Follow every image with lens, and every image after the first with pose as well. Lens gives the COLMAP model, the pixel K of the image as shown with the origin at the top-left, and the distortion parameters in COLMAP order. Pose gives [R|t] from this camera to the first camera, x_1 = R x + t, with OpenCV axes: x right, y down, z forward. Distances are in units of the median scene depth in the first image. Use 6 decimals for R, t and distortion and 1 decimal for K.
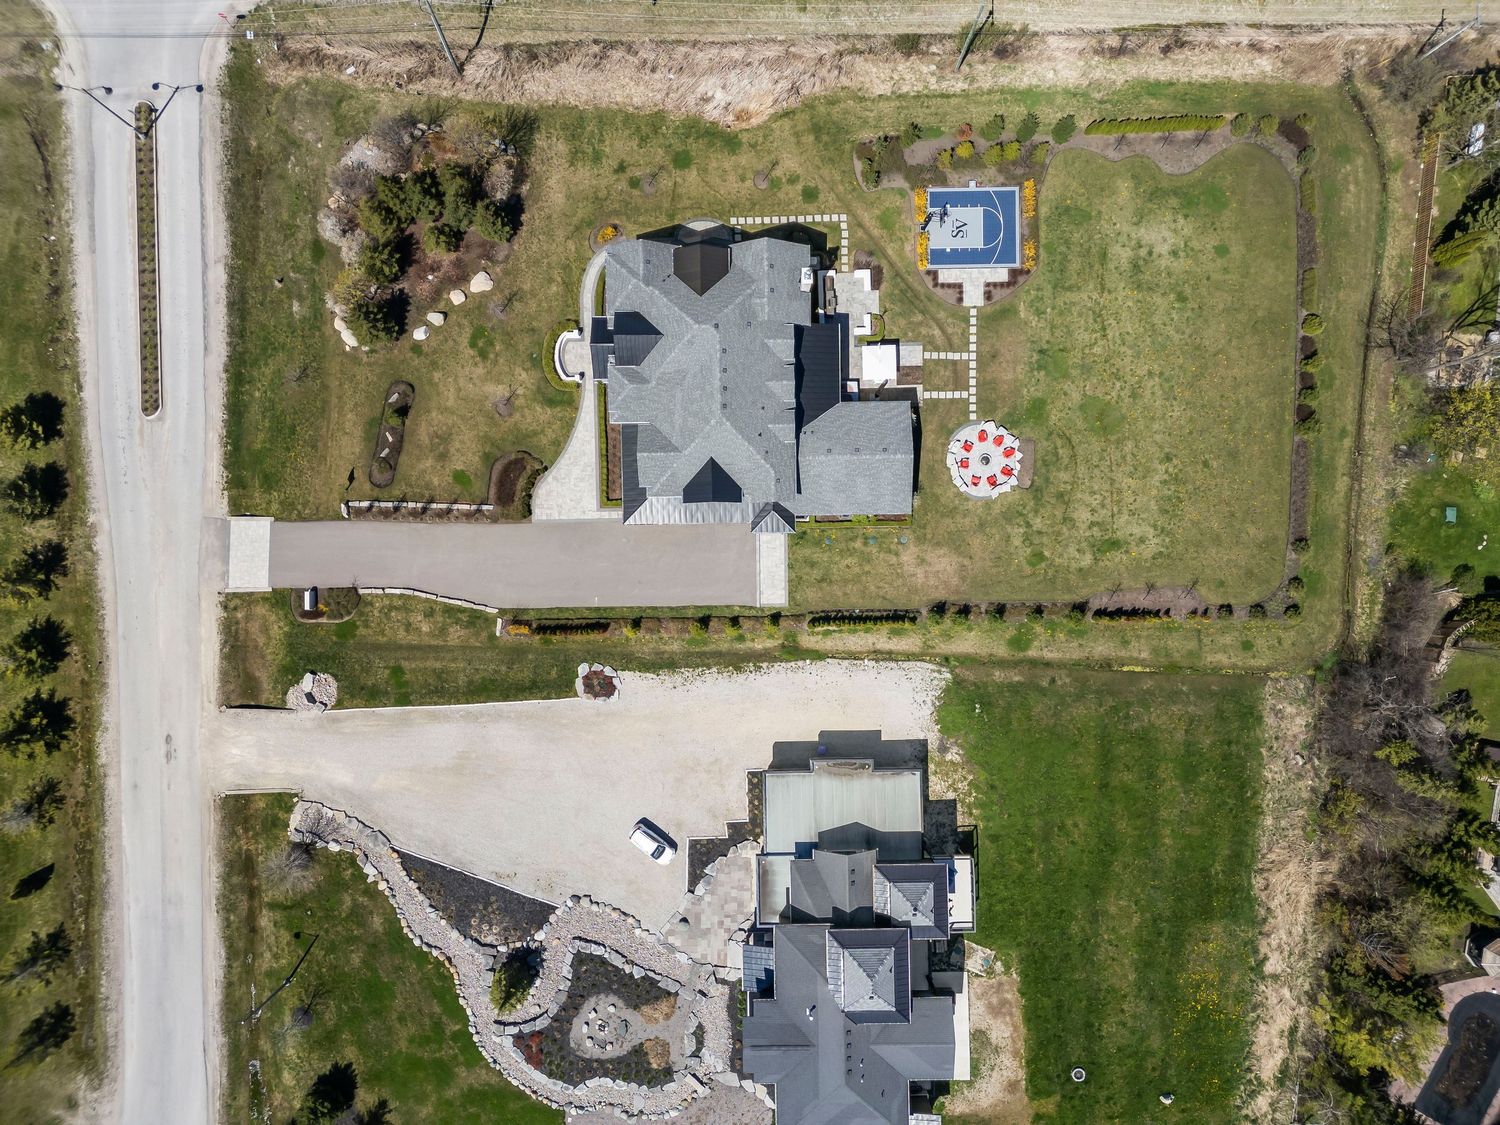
lens RADIAL K [[1041.9, 0, 748.1], [0, 1041.9, 563.5], [0, 0, 1]] dist [0.089778, -0.096344]
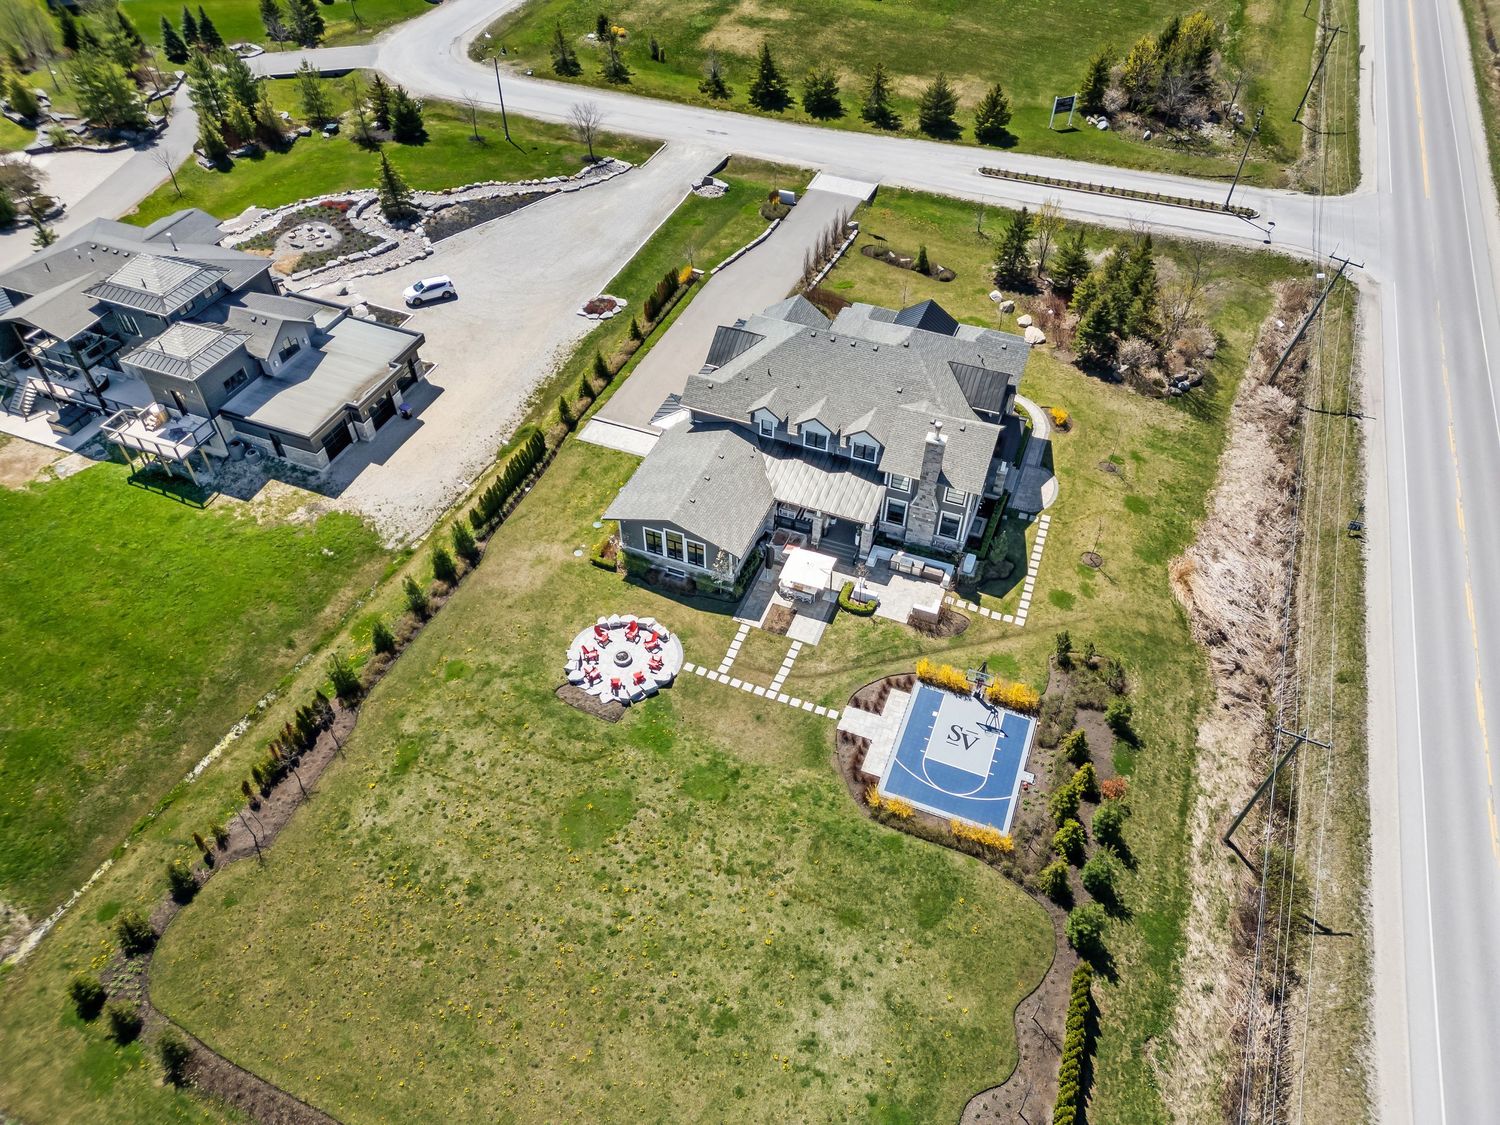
lens RADIAL K [[1033.2, 0, 747.3], [0, 1033.2, 569.9], [0, 0, 1]] dist [0.087448, -0.086689]
pose [[-0.384742, 0.654511, -0.650837, 0.595561], [-0.923004, -0.277475, 0.266592, -0.337149], [-0.006104, 0.703295, 0.710872, 0.480325]]
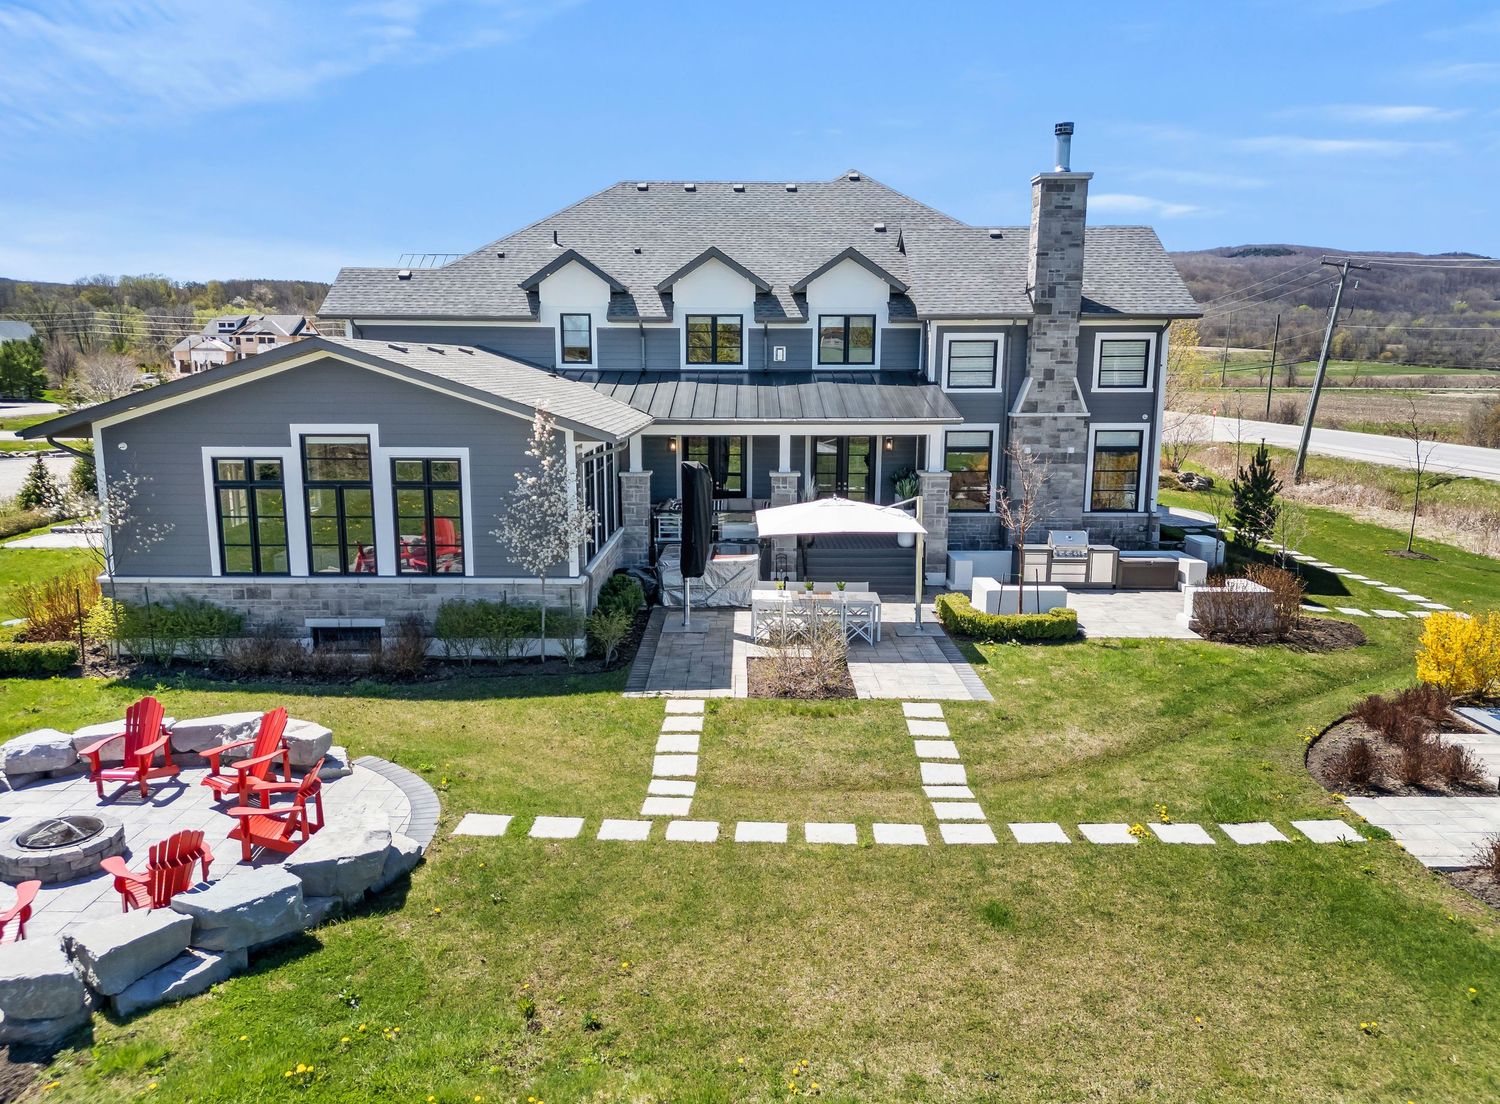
lens RADIAL K [[1087.9, 0, 745.3], [0, 1087.9, 554.3], [0, 0, 1]] dist [0.074211, -0.069675]
pose [[-0.019461, 0.164026, -0.986264, 0.337445], [-0.999806, -0.006106, 0.018713, -0.174162], [-0.002952, 0.986437, 0.164113, 0.948701]]
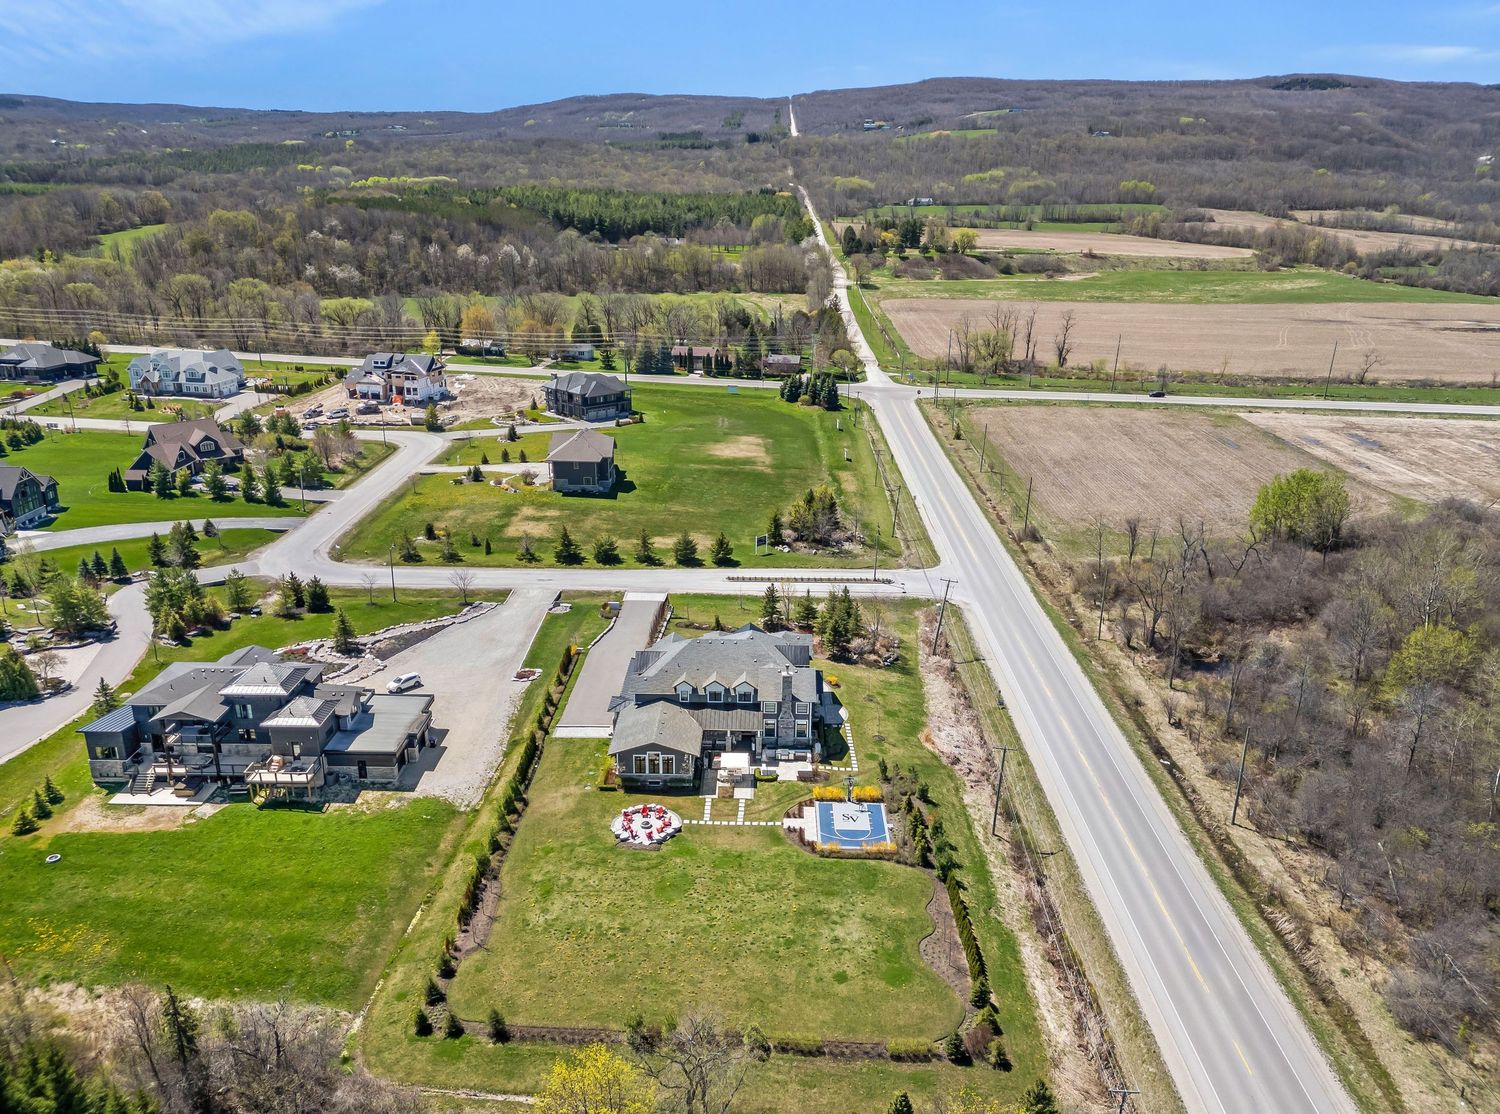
lens RADIAL K [[1106.1, 0, 752.6], [0, 1106.1, 556.3], [0, 0, 1]] dist [0.106997, -0.140063]
pose [[-0.032651, 0.313031, -0.949181, 1.262124], [-0.999403, -0.020936, 0.027474, -0.239004], [-0.011272, 0.949512, 0.313528, 0.353325]]
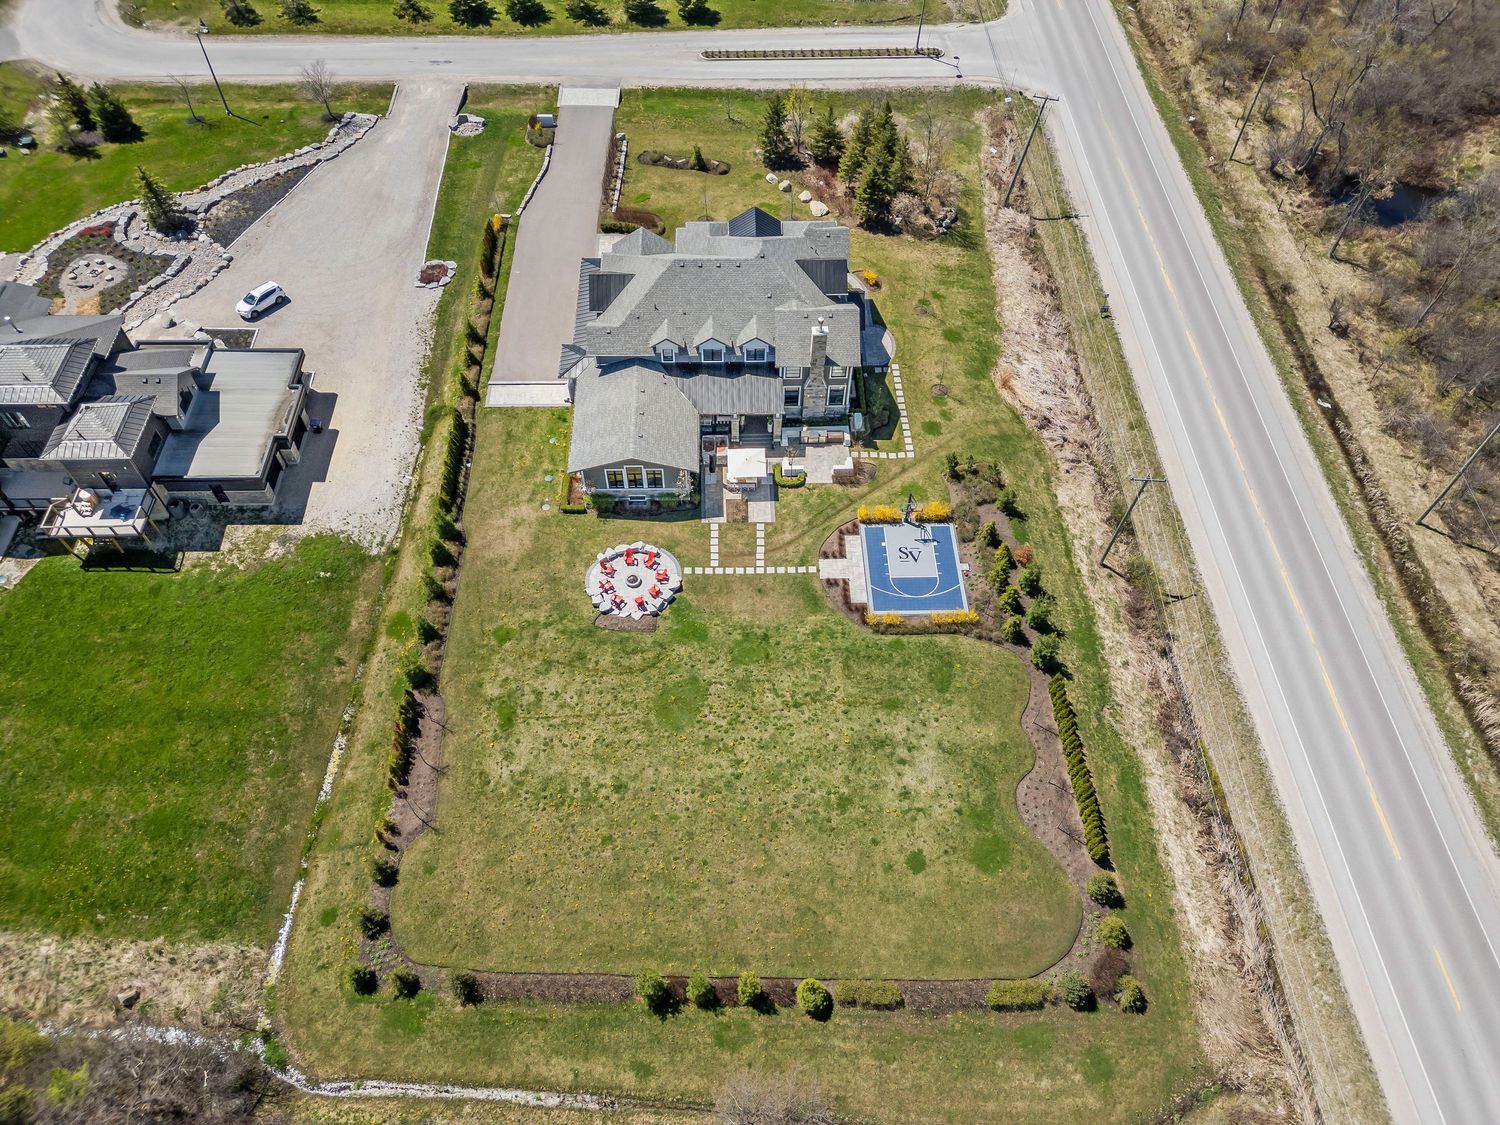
lens RADIAL K [[1033.2, 0, 747.3], [0, 1033.2, 569.9], [0, 0, 1]] dist [0.087448, -0.086689]
pose [[0.007925, 0.803031, -0.595884, 0.700800], [-0.999941, 0.001938, -0.010687, -0.179350], [-0.007427, 0.595934, 0.802999, 0.346720]]
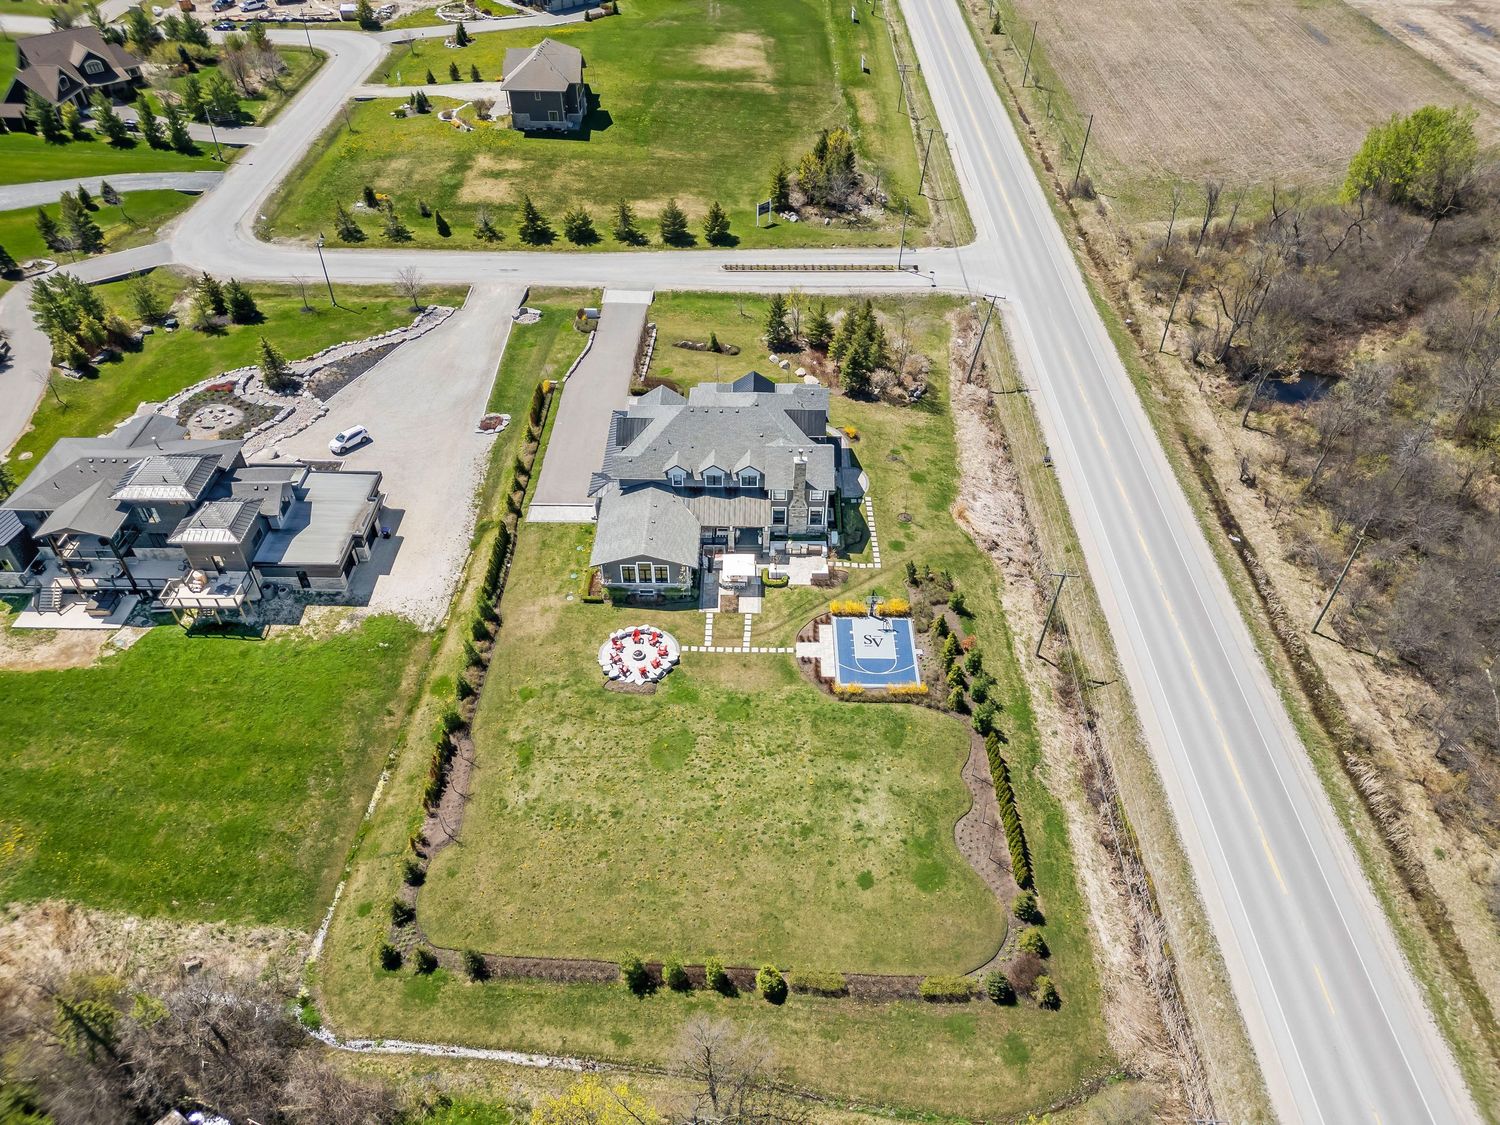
lens RADIAL K [[1041.9, 0, 748.1], [0, 1041.9, 563.5], [0, 0, 1]] dist [0.089778, -0.096344]
pose [[-0.029145, 0.663428, -0.747672, 0.890514], [-0.999570, -0.021685, 0.019723, -0.217745], [-0.003129, 0.747926, 0.663775, 0.294000]]
